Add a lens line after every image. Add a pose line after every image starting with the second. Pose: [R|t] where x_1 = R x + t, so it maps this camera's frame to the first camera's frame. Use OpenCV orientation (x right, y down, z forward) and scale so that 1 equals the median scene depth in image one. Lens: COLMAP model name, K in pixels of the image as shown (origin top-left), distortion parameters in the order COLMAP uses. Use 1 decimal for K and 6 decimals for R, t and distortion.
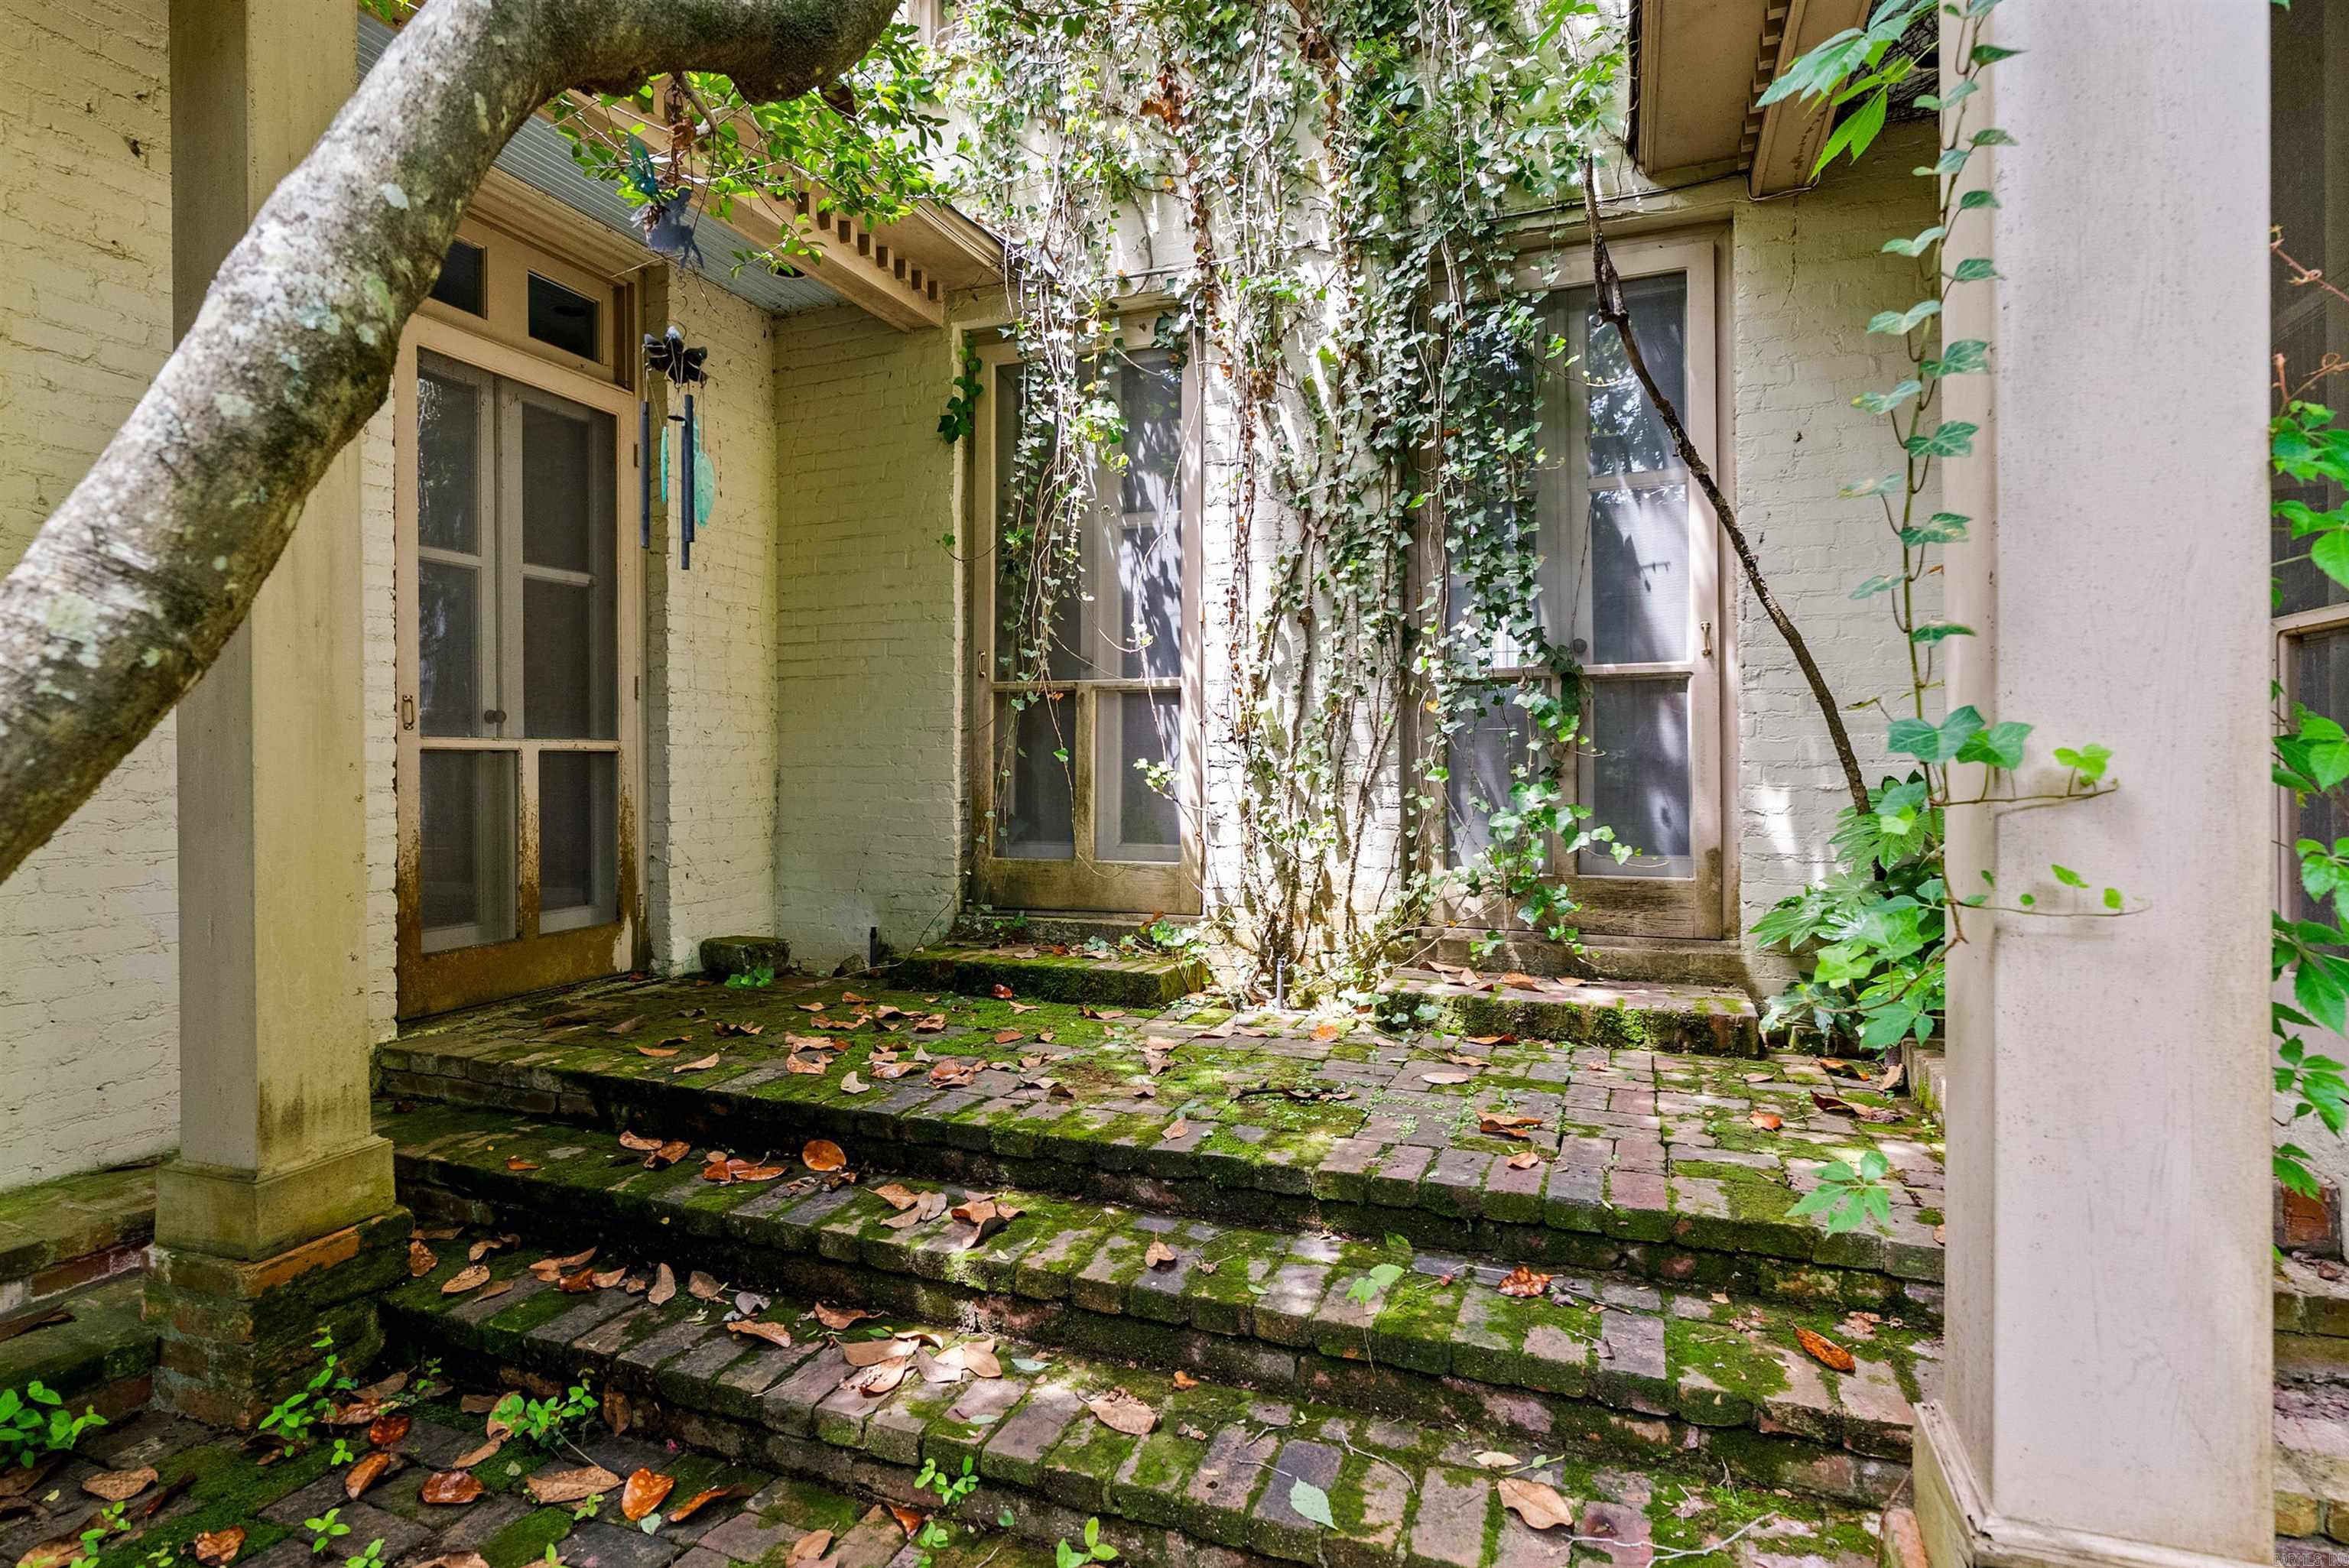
lens RADIAL K [[1220.6, 0, 1166.9], [0, 1220.6, 764.1], [0, 0, 1]] dist [-0.014465, 0.021802]
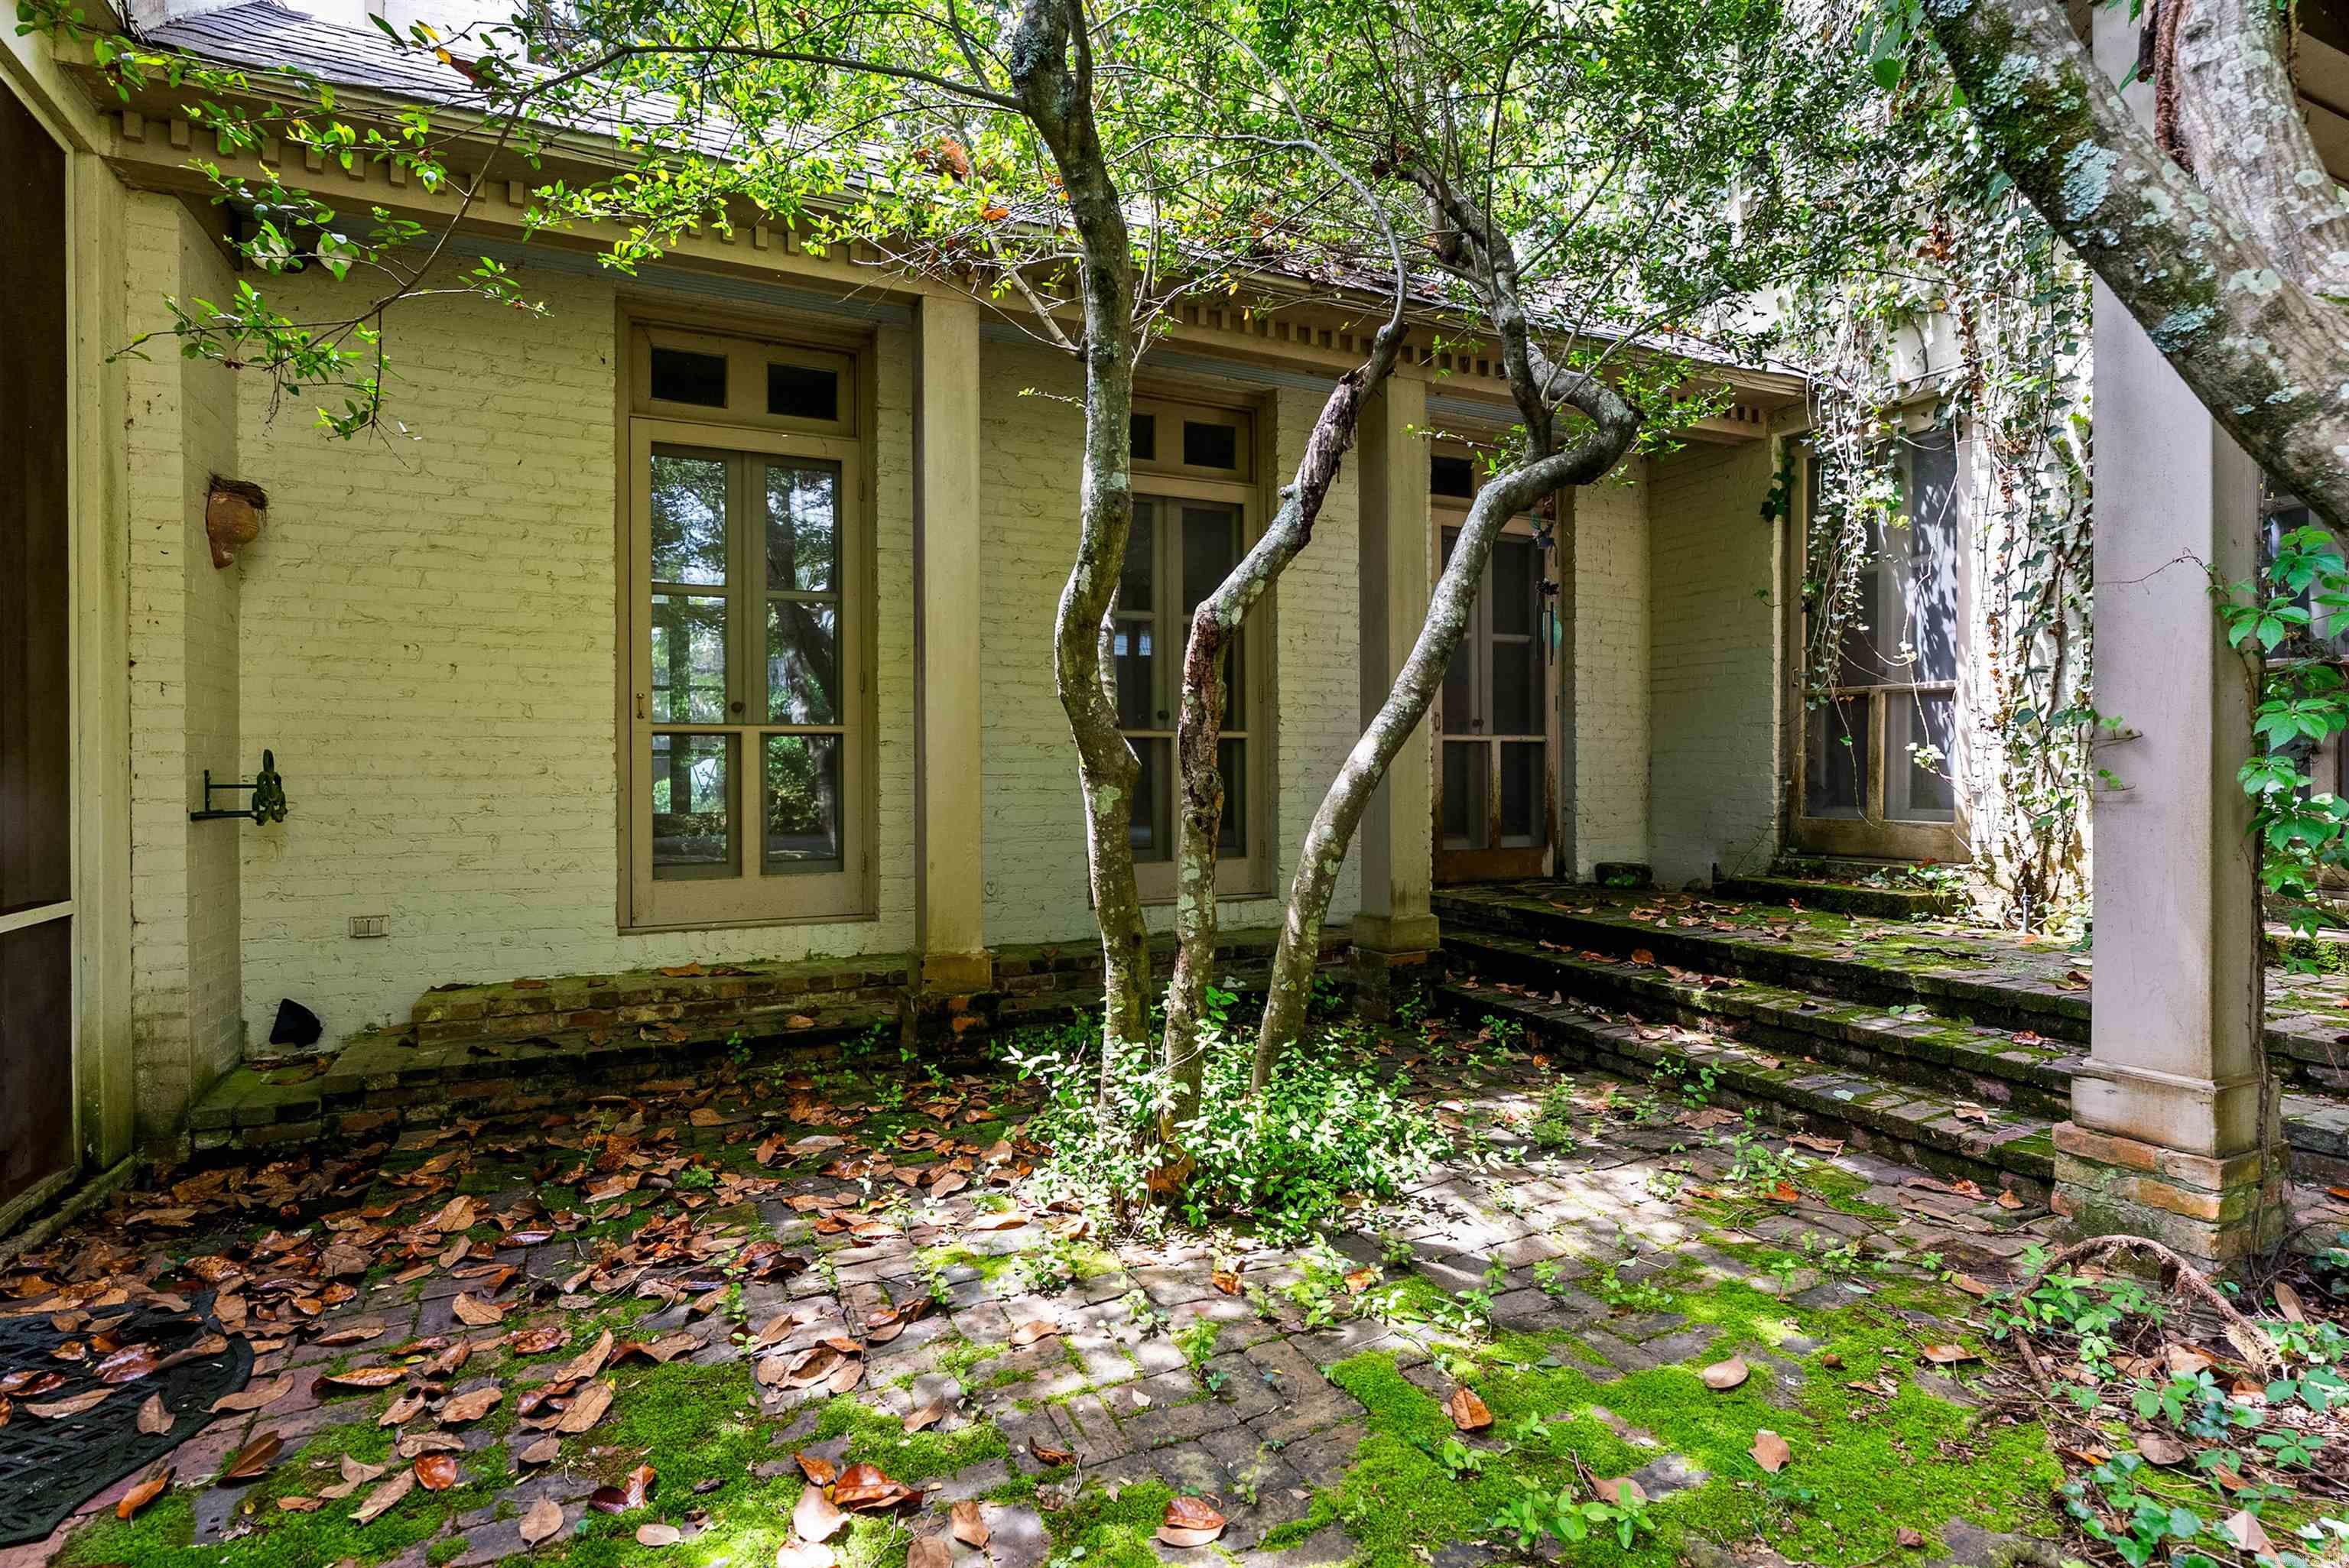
lens RADIAL K [[1164.0, 0, 1177.0], [0, 1164.0, 774.2], [0, 0, 1]] dist [-0.016803, 0.000864]
pose [[0.732801, 0.005302, -0.680422, 0.251487], [0.000056, 0.999969, 0.007853, 0.020206], [0.680443, -0.005792, 0.732778, -0.485821]]
